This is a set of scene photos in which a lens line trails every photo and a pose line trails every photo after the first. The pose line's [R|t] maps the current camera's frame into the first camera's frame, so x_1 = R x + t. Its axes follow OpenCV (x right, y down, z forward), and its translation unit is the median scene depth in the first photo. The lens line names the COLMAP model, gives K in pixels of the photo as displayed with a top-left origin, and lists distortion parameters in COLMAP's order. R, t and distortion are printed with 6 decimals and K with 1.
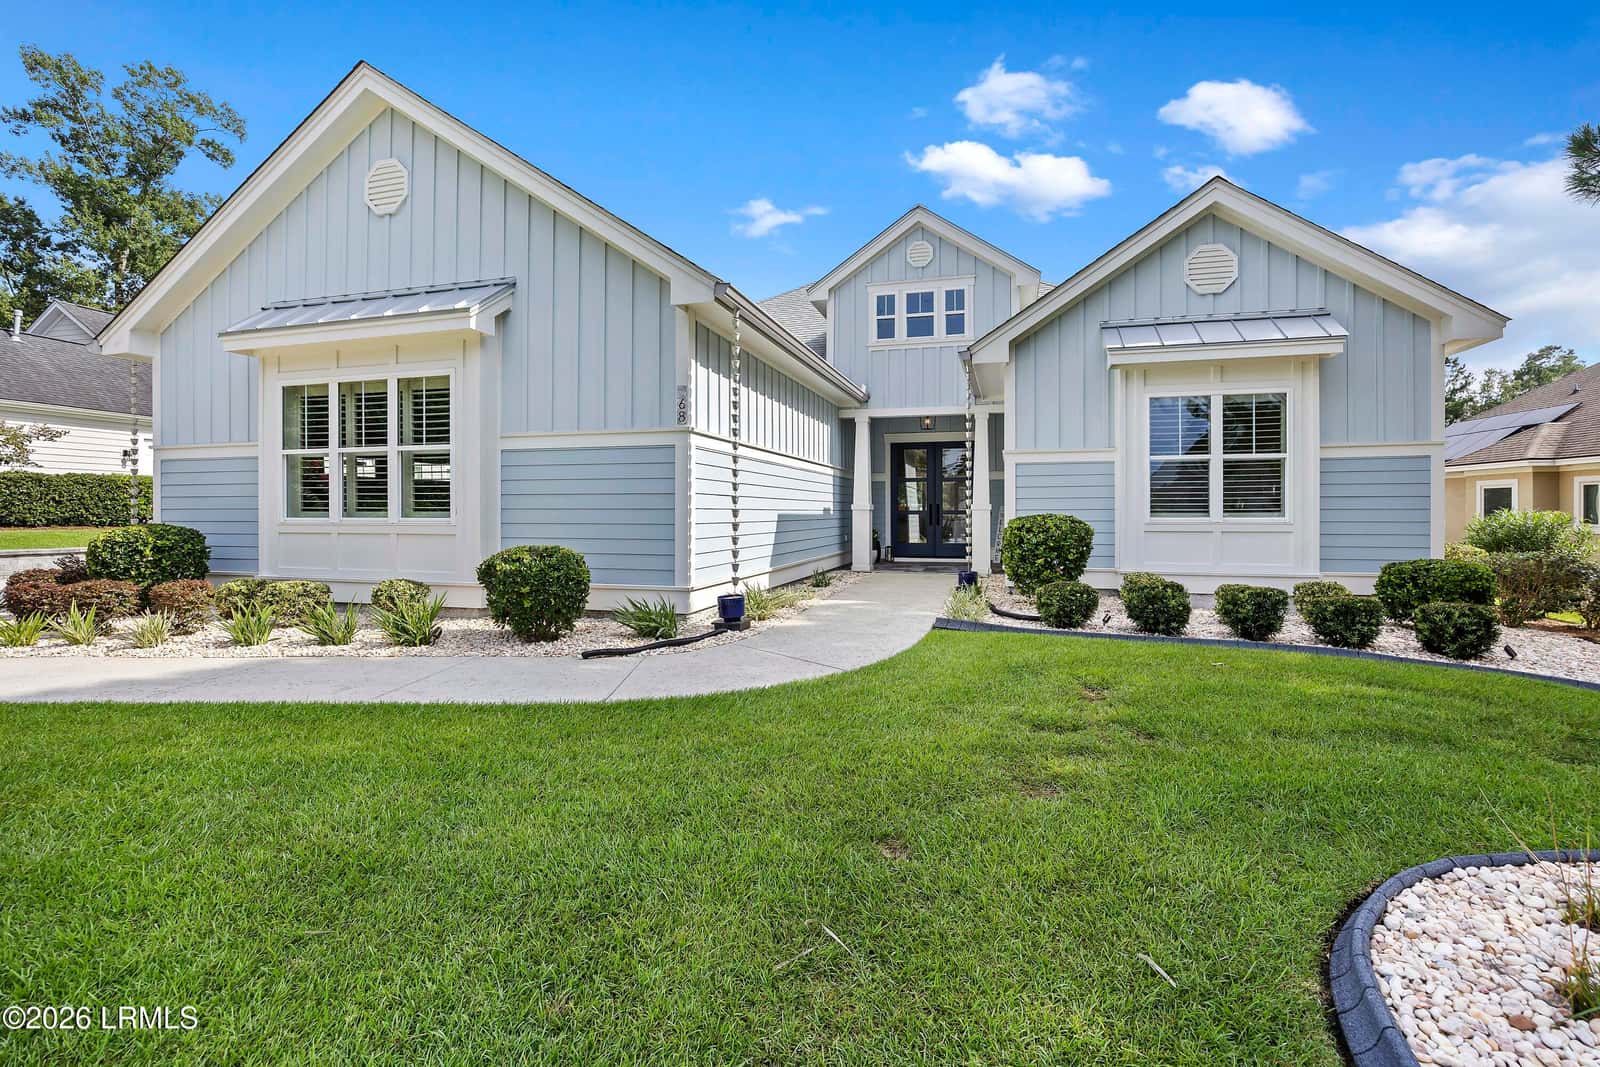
lens RADIAL K [[687.5, 0, 801.7], [0, 687.5, 518.3], [0, 0, 1]] dist [-0.009738, 0.000518]
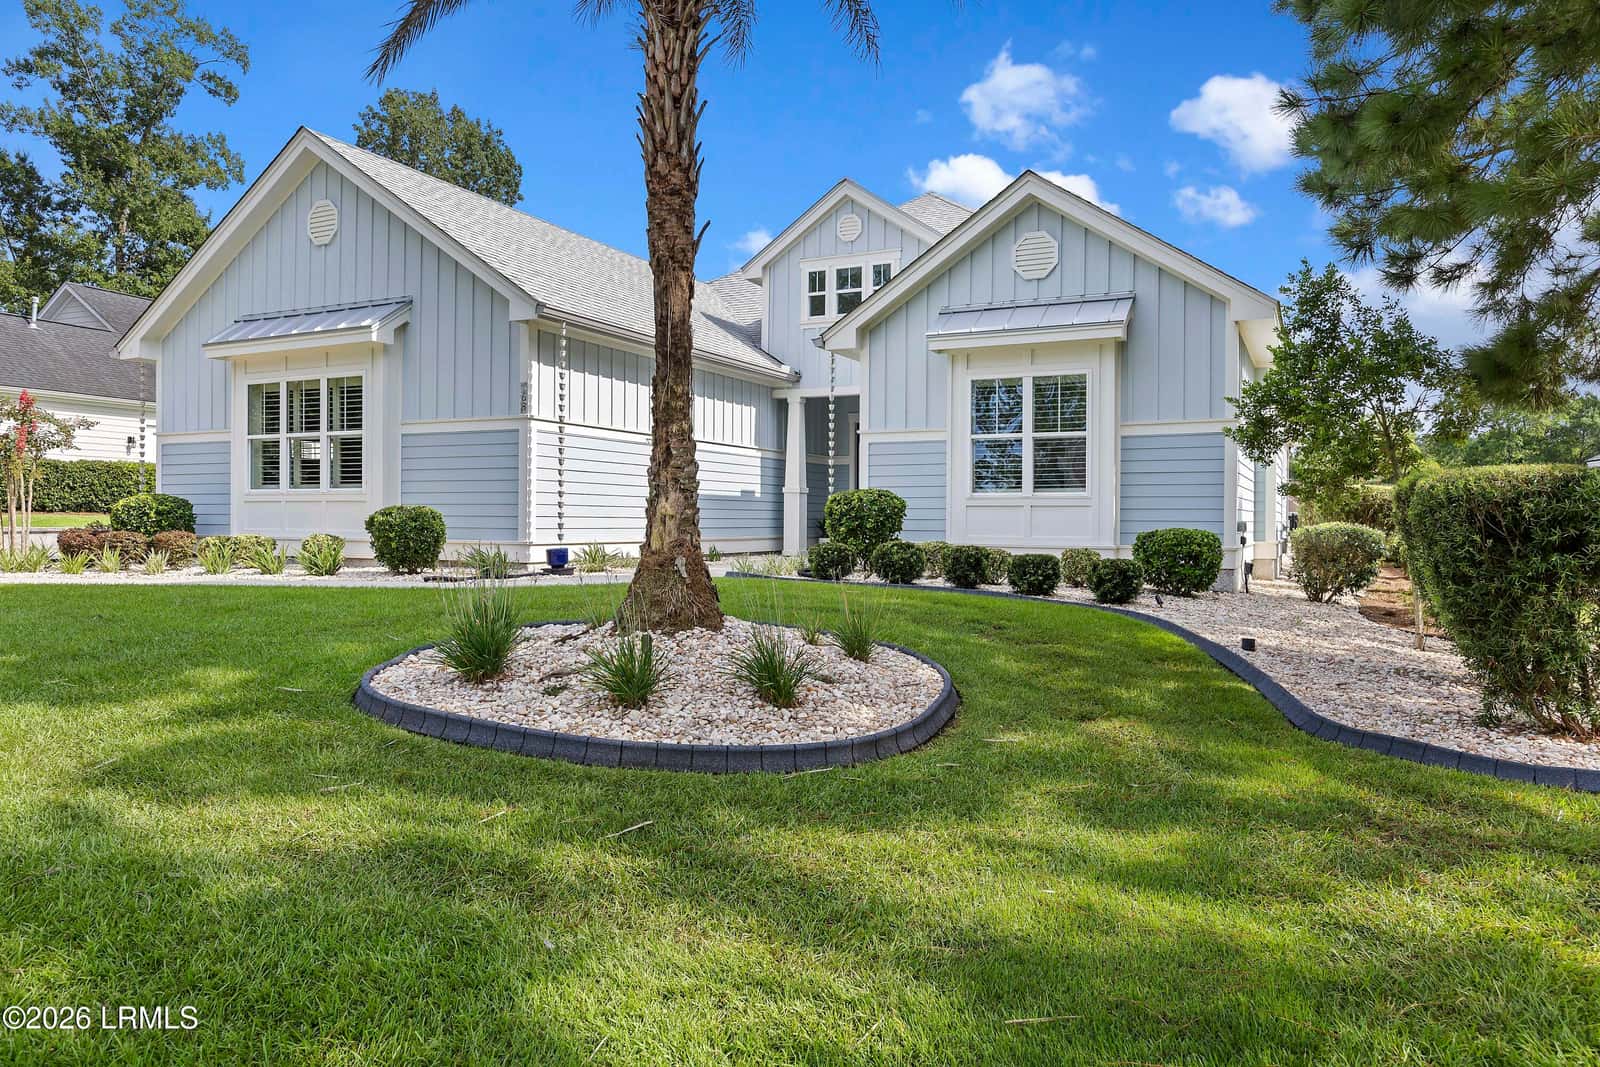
lens RADIAL K [[994.9, 0, 800.0], [0, 994.9, 533.5], [0, 0, 1]] dist [0.007812, 0.003236]
pose [[0.982924, 0.010262, -0.183725, 0.519723], [-0.009641, 0.999944, 0.004278, 0.056521], [0.183759, -0.002434, 0.982968, -0.554838]]
